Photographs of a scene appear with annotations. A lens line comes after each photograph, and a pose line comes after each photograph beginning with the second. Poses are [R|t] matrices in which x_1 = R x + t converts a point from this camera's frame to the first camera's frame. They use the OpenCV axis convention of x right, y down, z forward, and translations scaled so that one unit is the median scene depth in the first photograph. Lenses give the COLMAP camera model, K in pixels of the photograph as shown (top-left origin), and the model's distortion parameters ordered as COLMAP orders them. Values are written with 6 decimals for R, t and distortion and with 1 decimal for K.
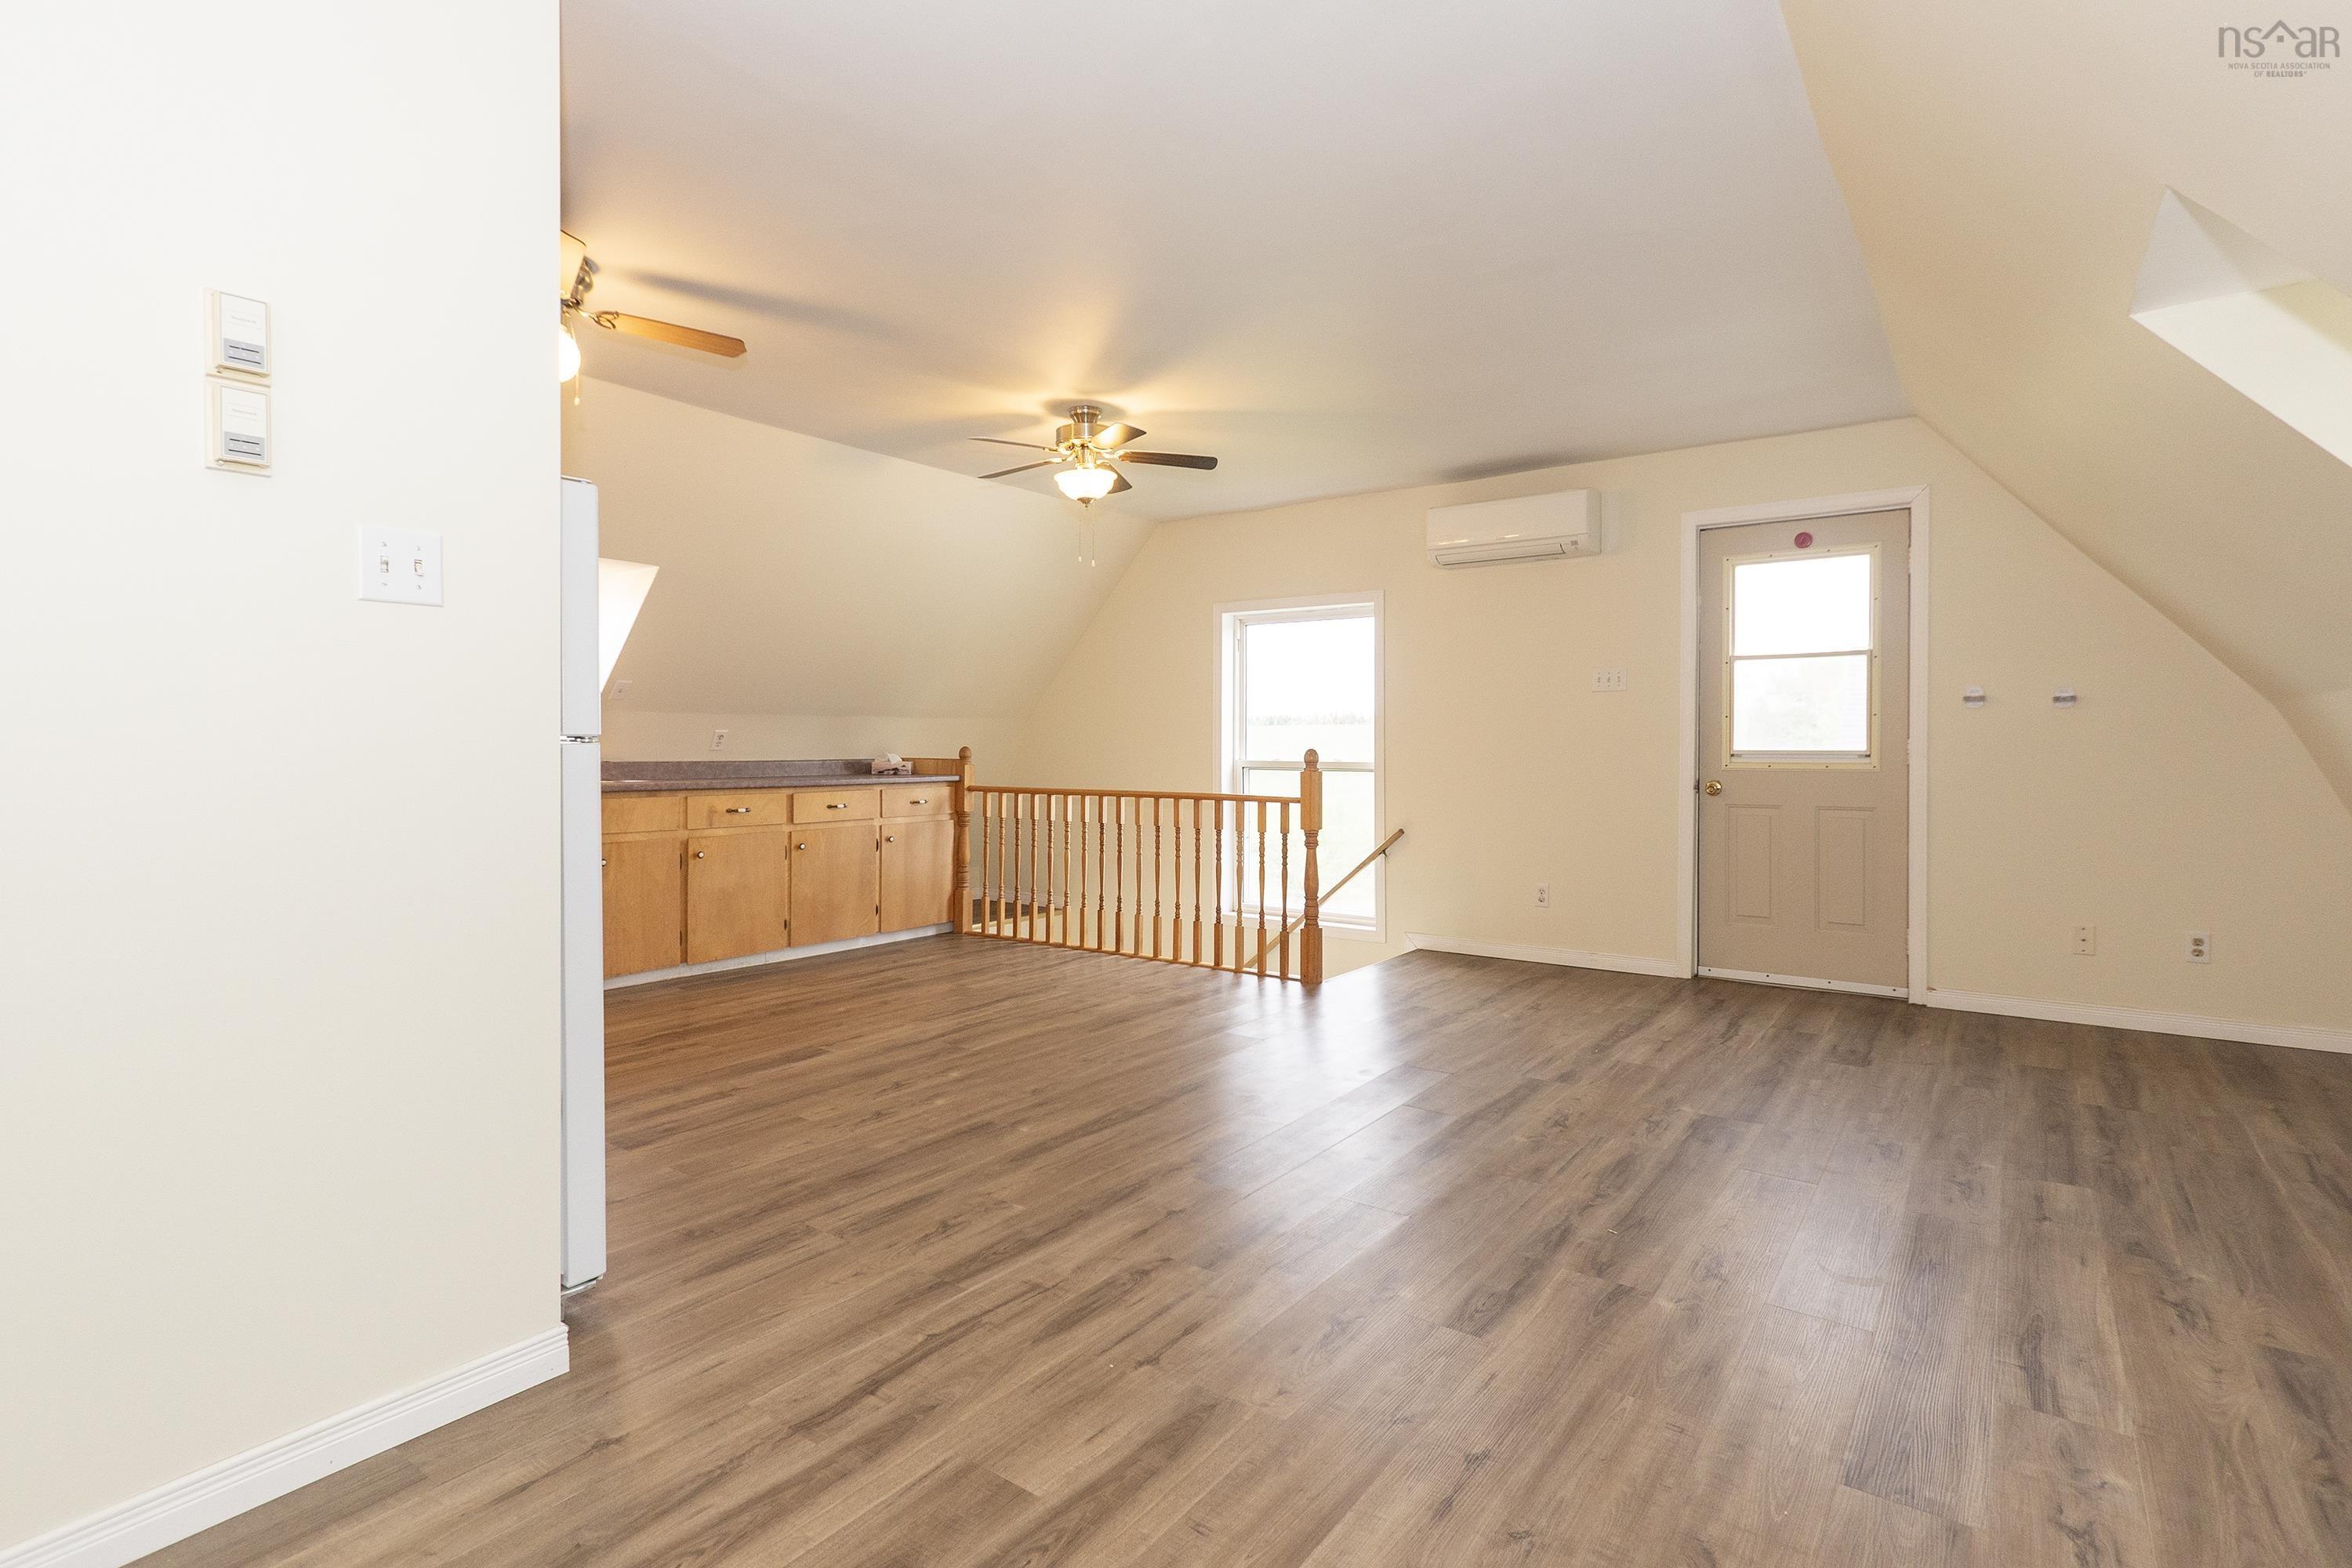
lens RADIAL K [[1167.0, 0, 1180.5], [0, 1167.0, 750.9], [0, 0, 1]] dist [0.001160, -0.000384]
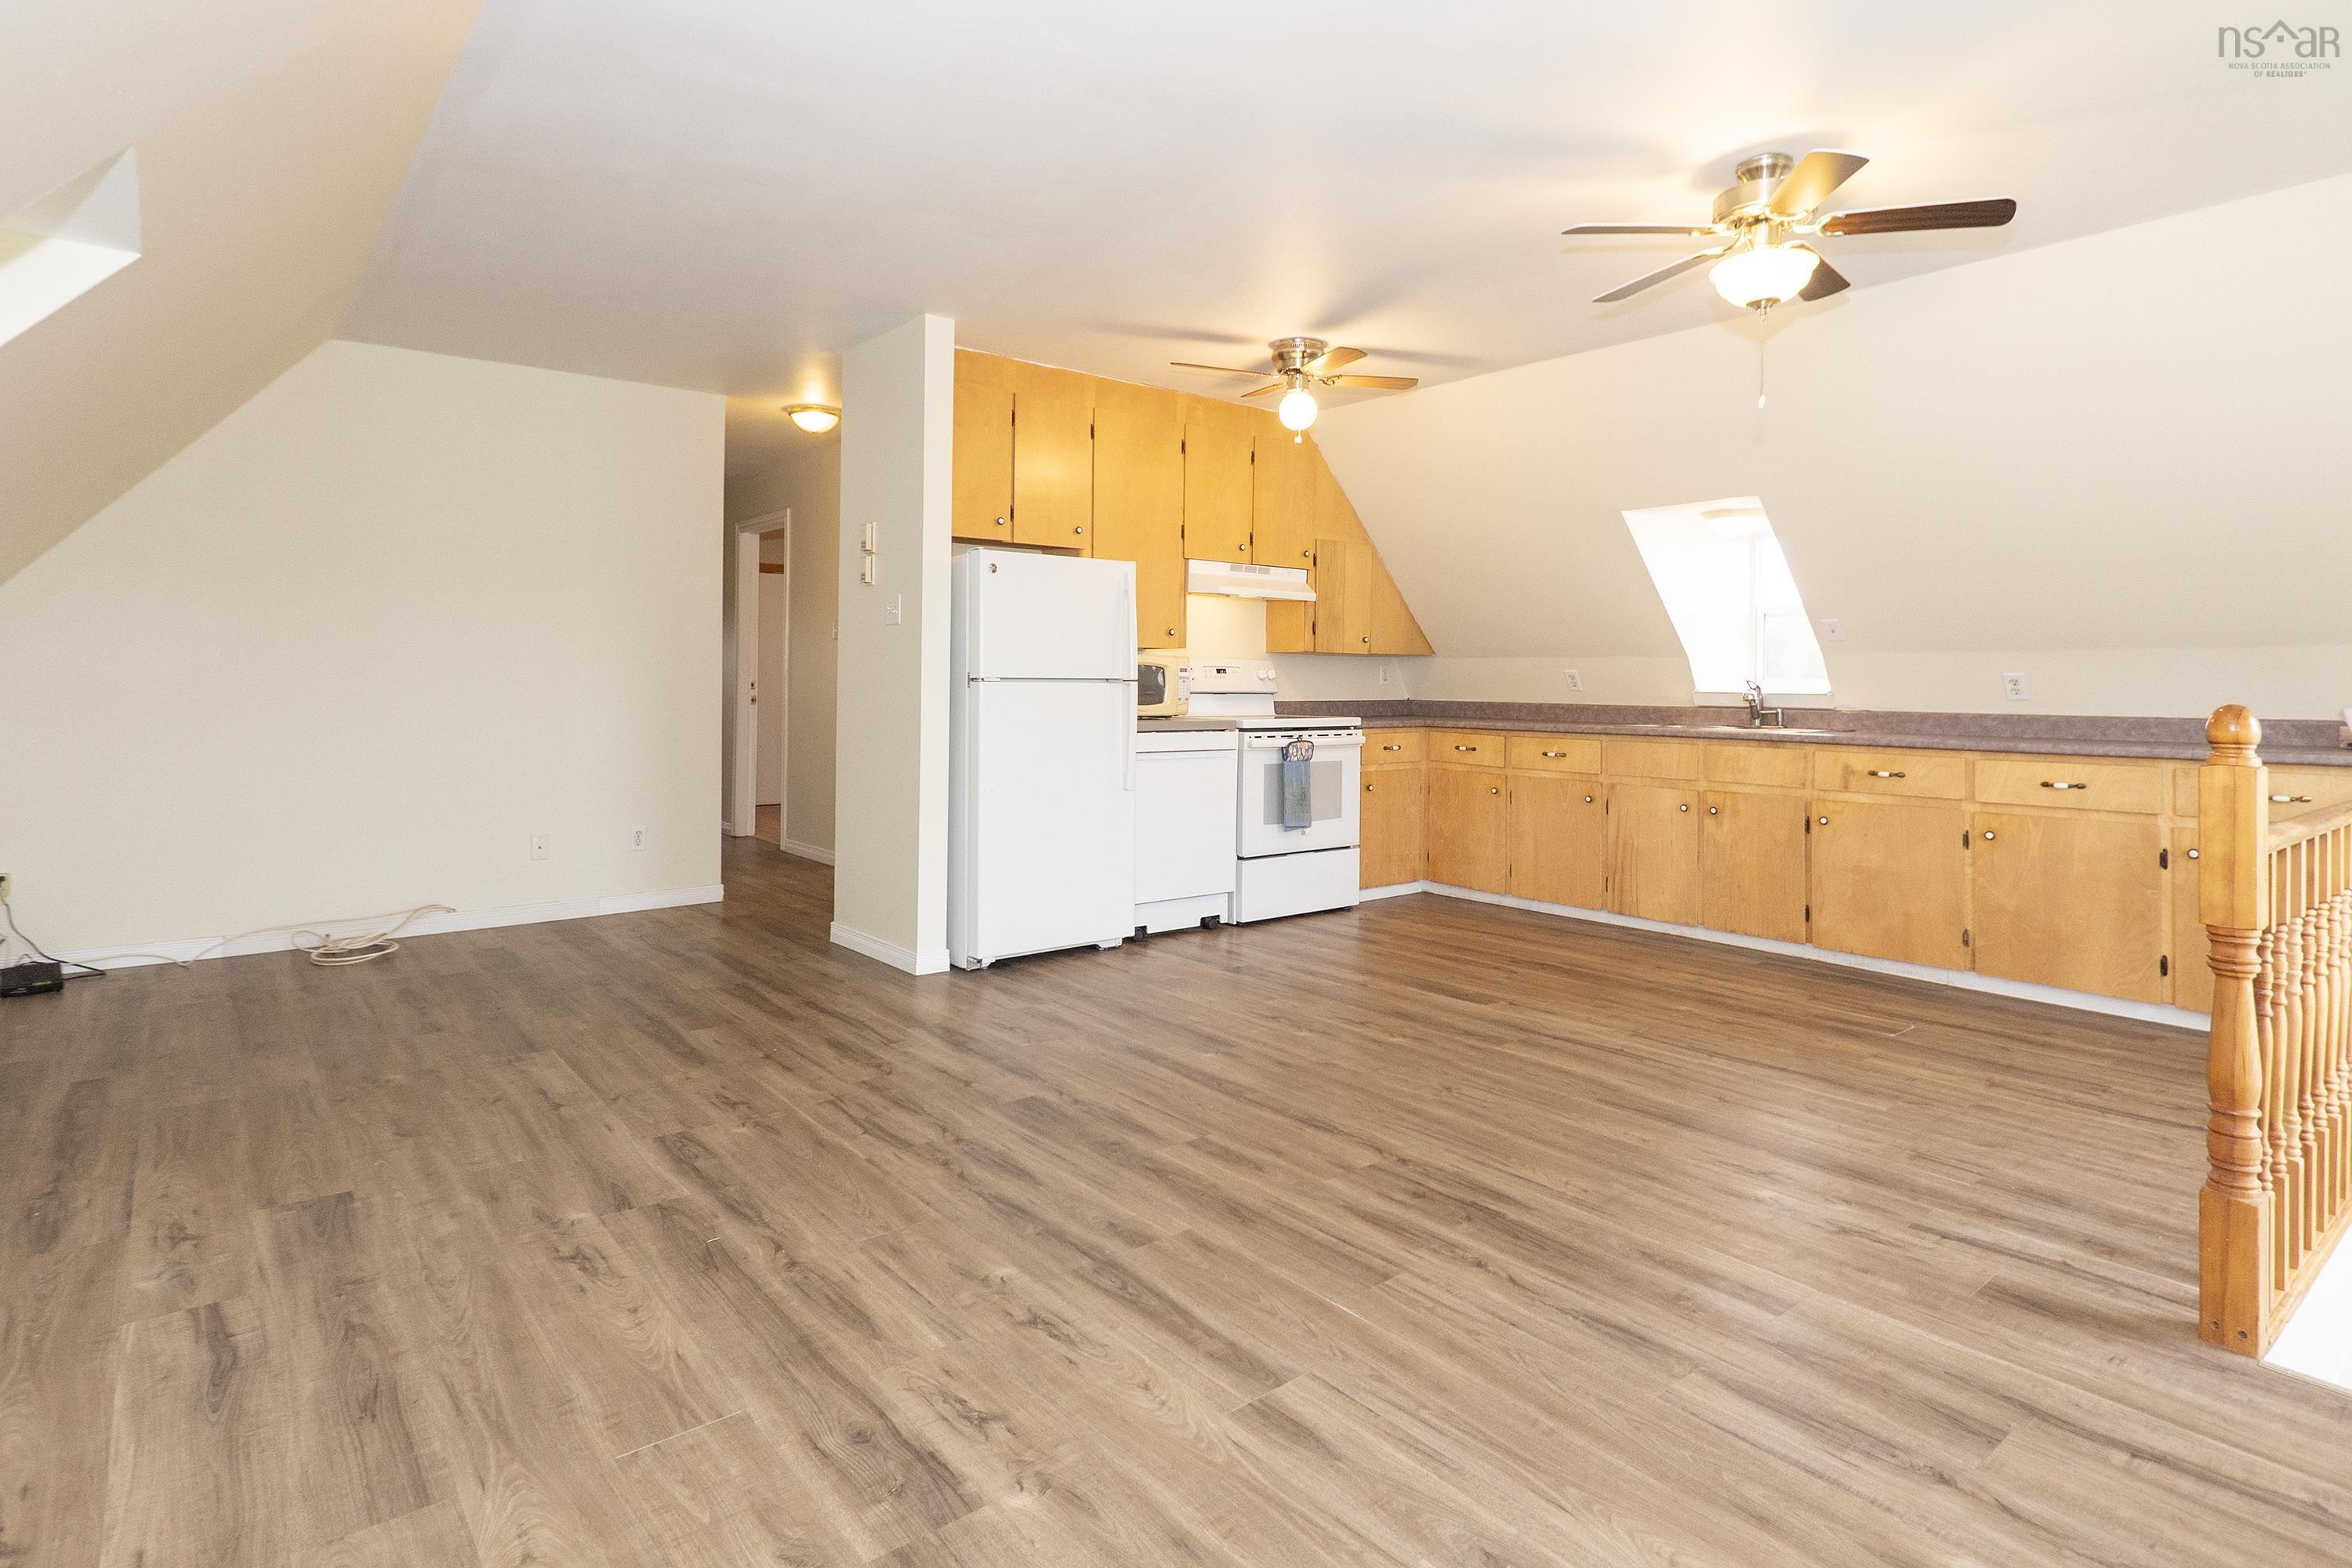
lens RADIAL K [[1213.9, 0, 1159.7], [0, 1213.9, 677.7], [0, 0, 1]] dist [0.001951, -0.000506]
pose [[-0.269527, -0.007328, -0.962965, 0.831058], [-0.015144, 0.999880, -0.003371, -0.007015], [0.962874, 0.013675, -0.269605, 1.120588]]
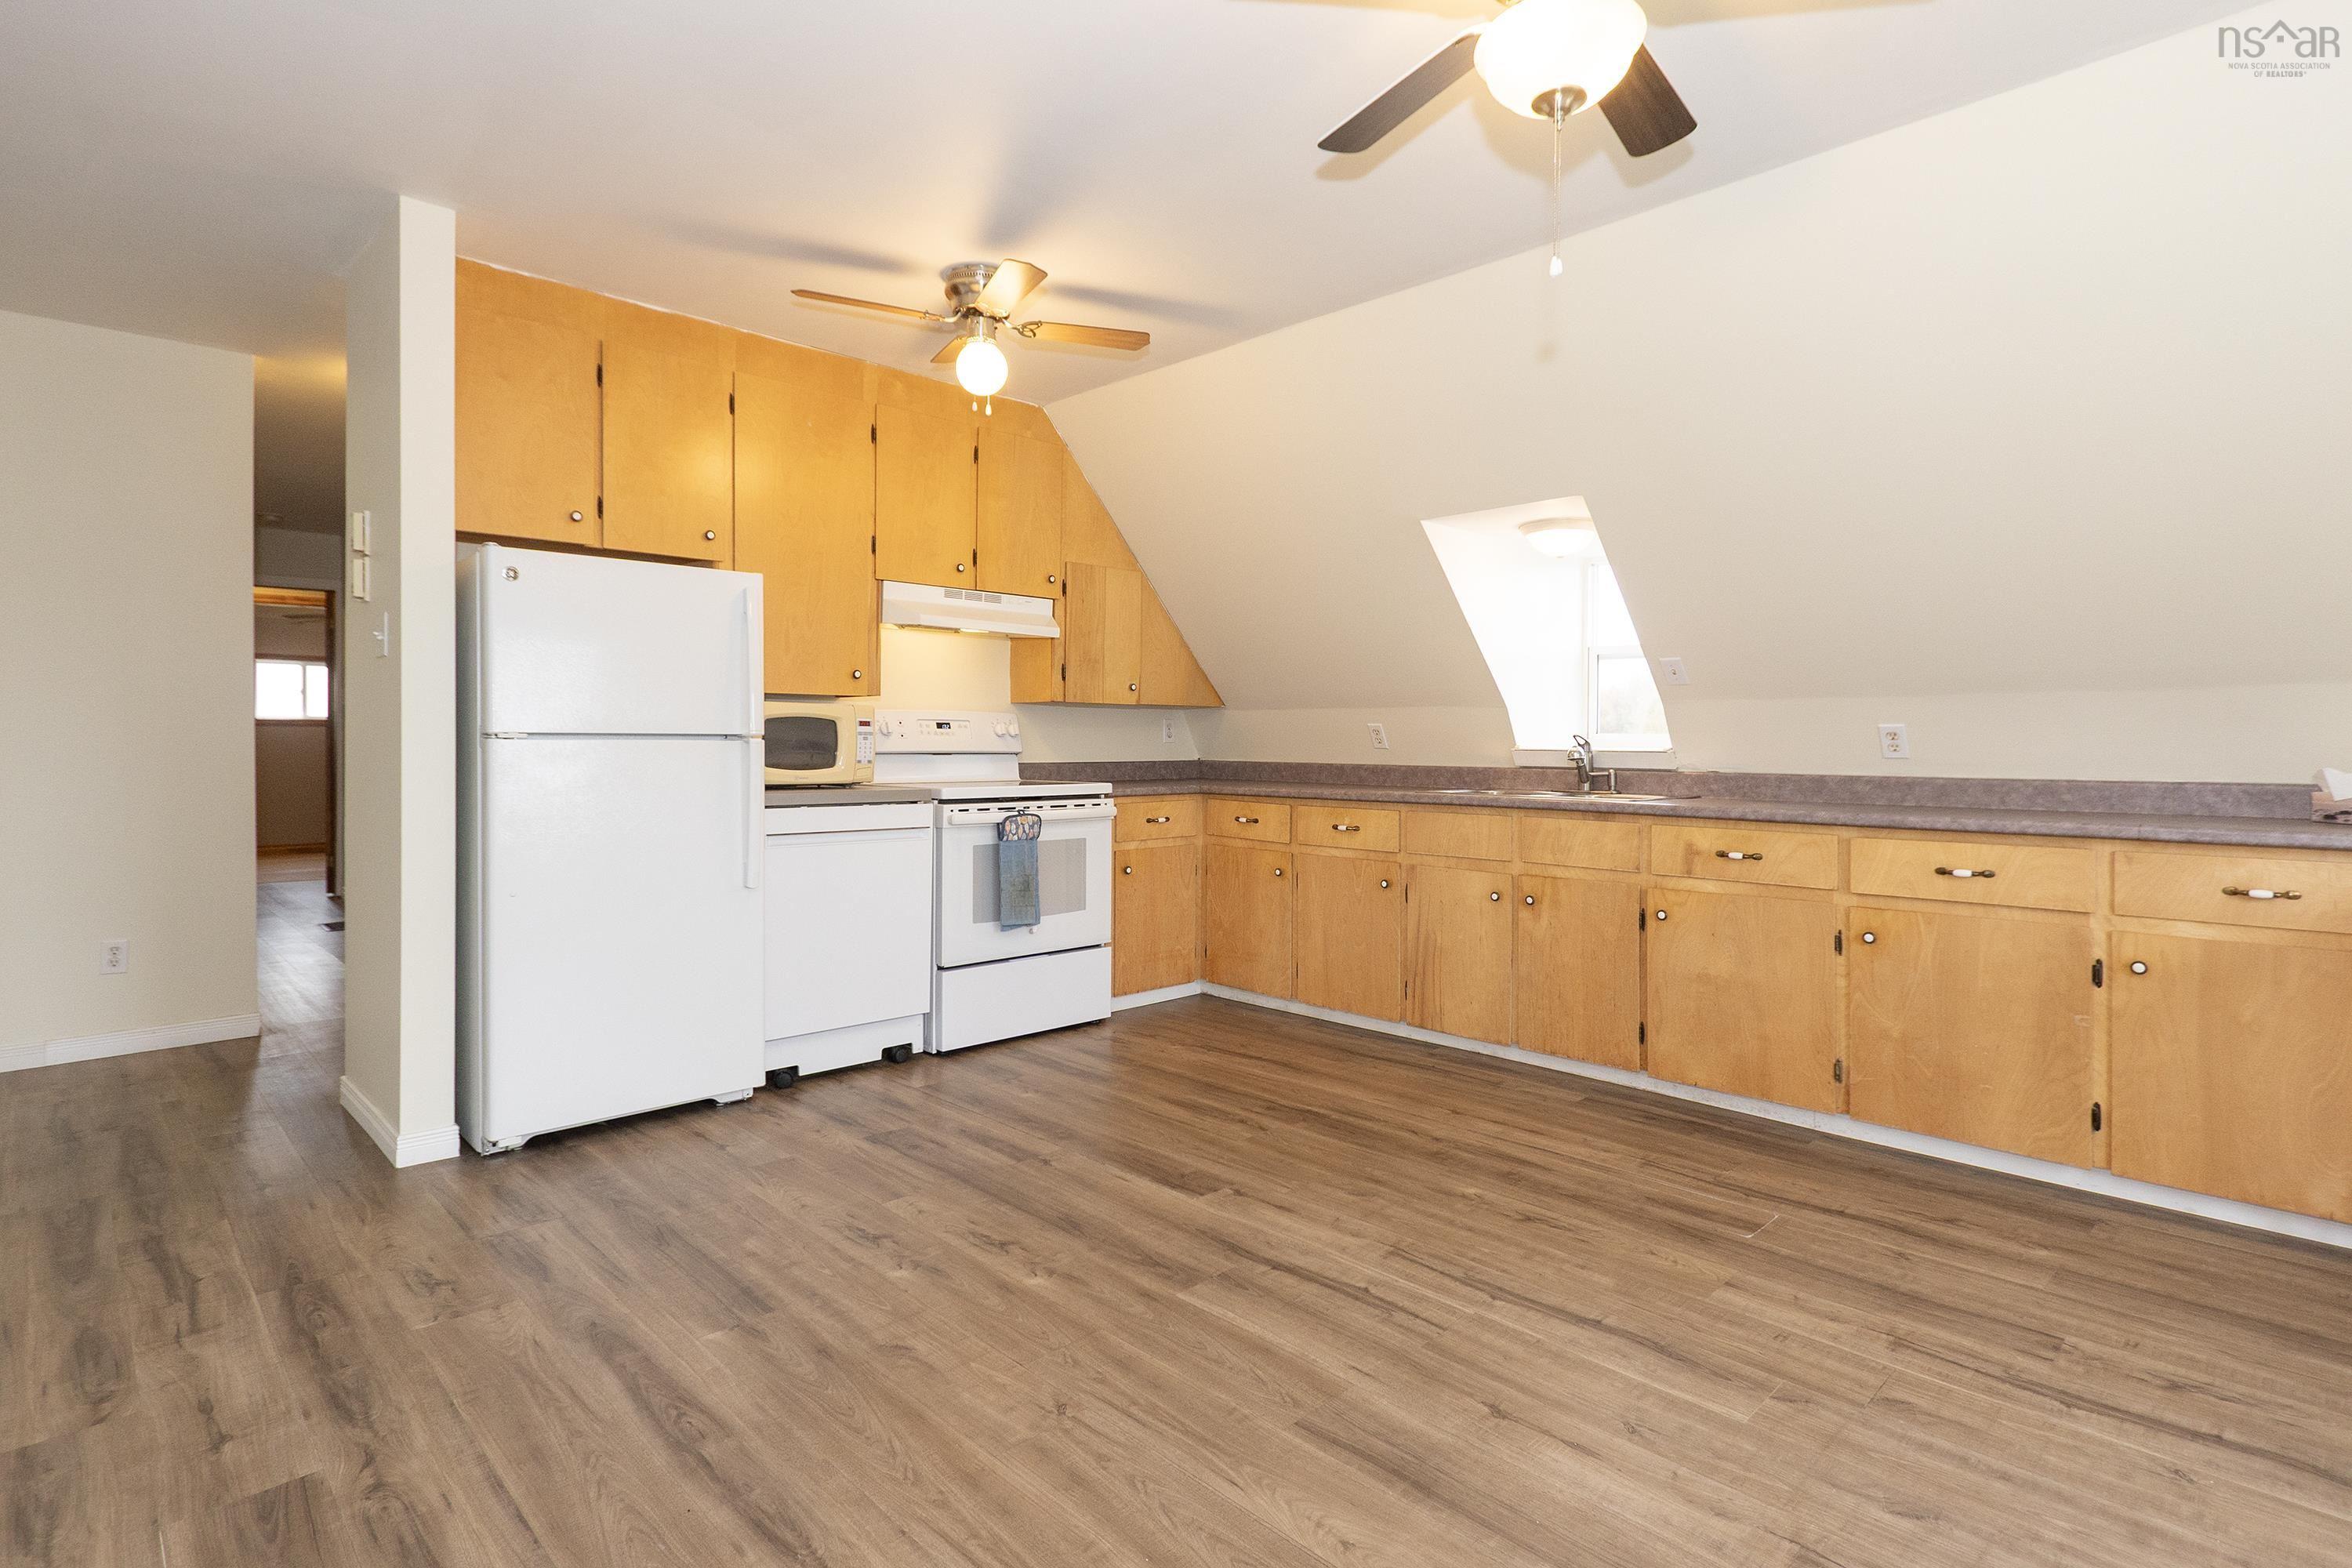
lens RADIAL K [[1167.0, 0, 1180.5], [0, 1167.0, 750.9], [0, 0, 1]] dist [0.001160, -0.000384]
pose [[-0.170698, 0.004506, -0.985313, 0.413198], [-0.012053, 0.999905, 0.006661, -0.007023], [0.985250, 0.013013, -0.170628, 1.225189]]
